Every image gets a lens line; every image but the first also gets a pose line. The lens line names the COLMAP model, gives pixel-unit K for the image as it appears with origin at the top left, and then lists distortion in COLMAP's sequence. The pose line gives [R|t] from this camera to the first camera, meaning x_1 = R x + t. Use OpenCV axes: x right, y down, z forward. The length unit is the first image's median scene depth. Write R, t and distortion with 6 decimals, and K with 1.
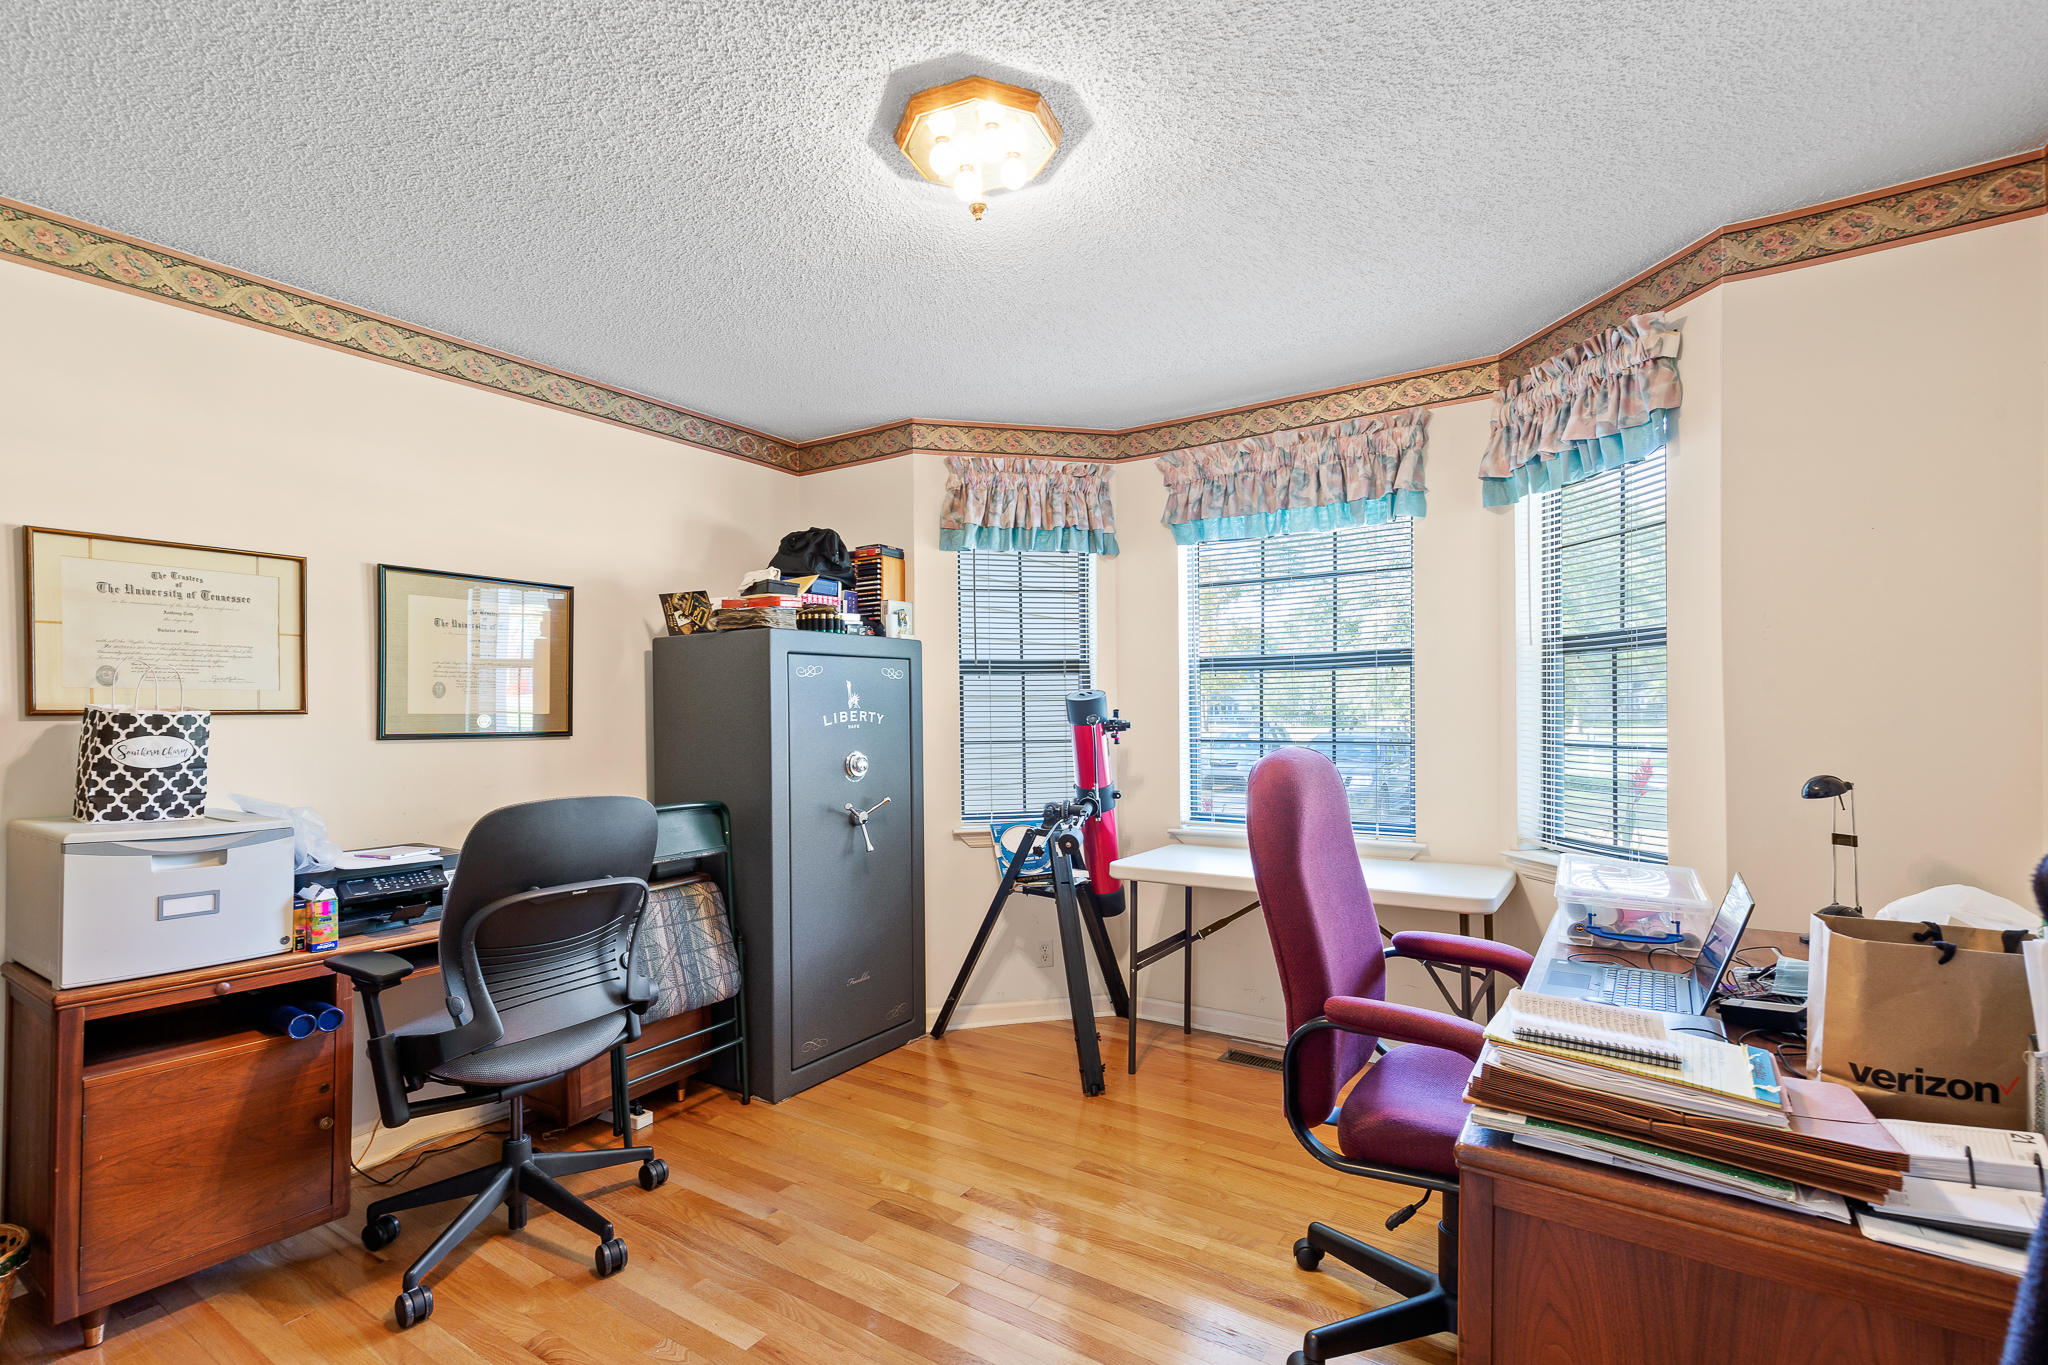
lens RADIAL K [[940.3, 0, 1037.5], [0, 940.3, 719.0], [0, 0, 1]] dist [0.002132, 0.000166]
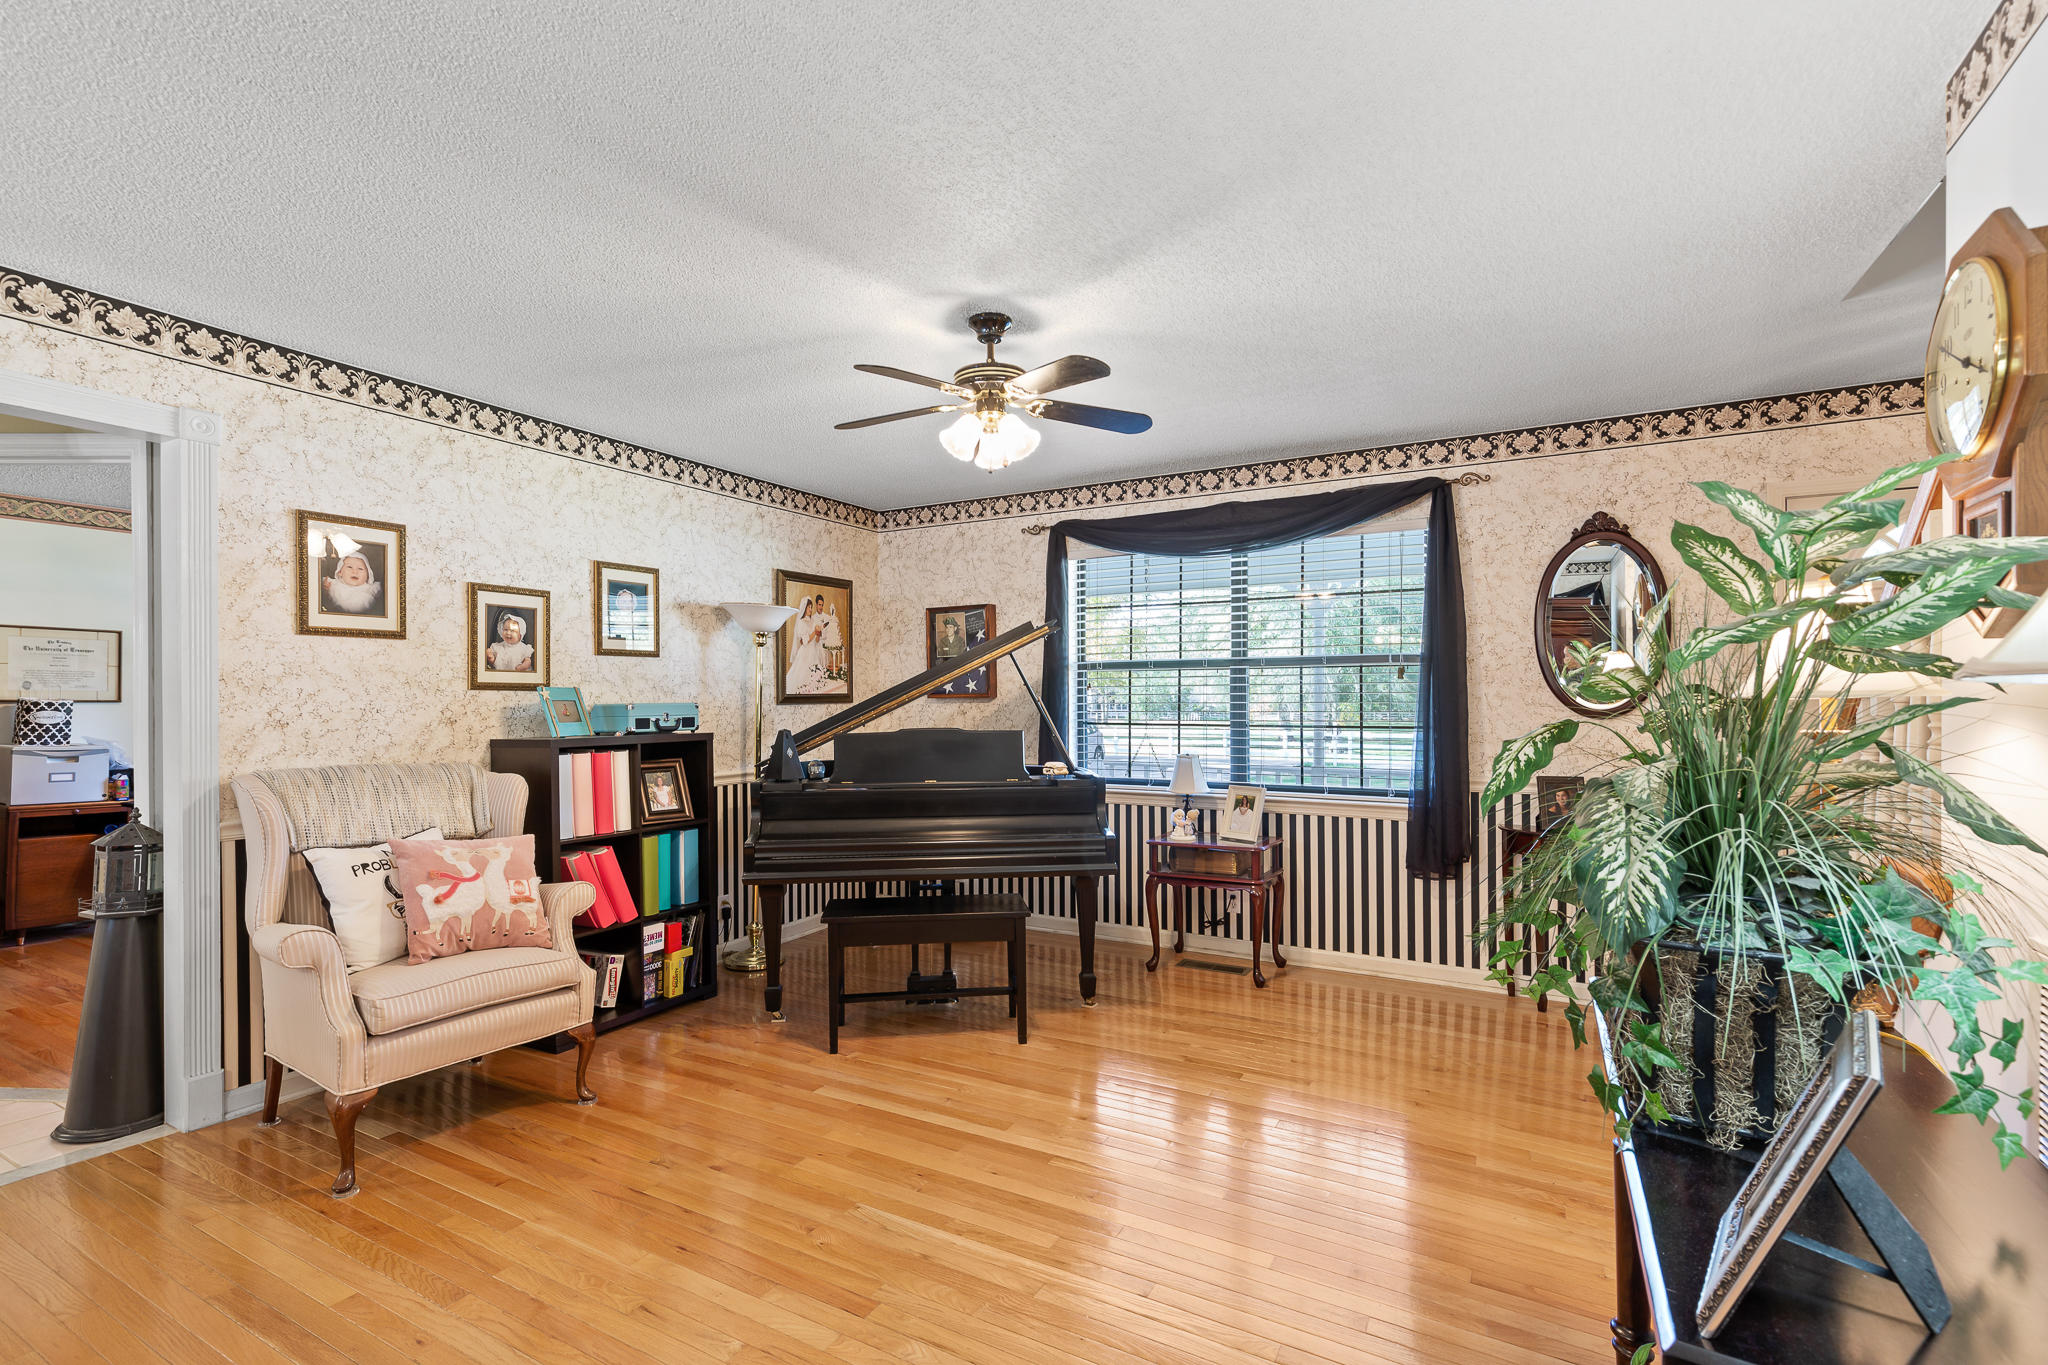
lens RADIAL K [[940.3, 0, 1036.3], [0, 940.3, 696.0], [0, 0, 1]] dist [0.002132, 0.000166]
pose [[0.998071, 0.001433, 0.062074, 1.463190], [-0.000422, 0.999867, -0.016292, 0.018501], [-0.062089, 0.016234, 0.997939, -1.593965]]
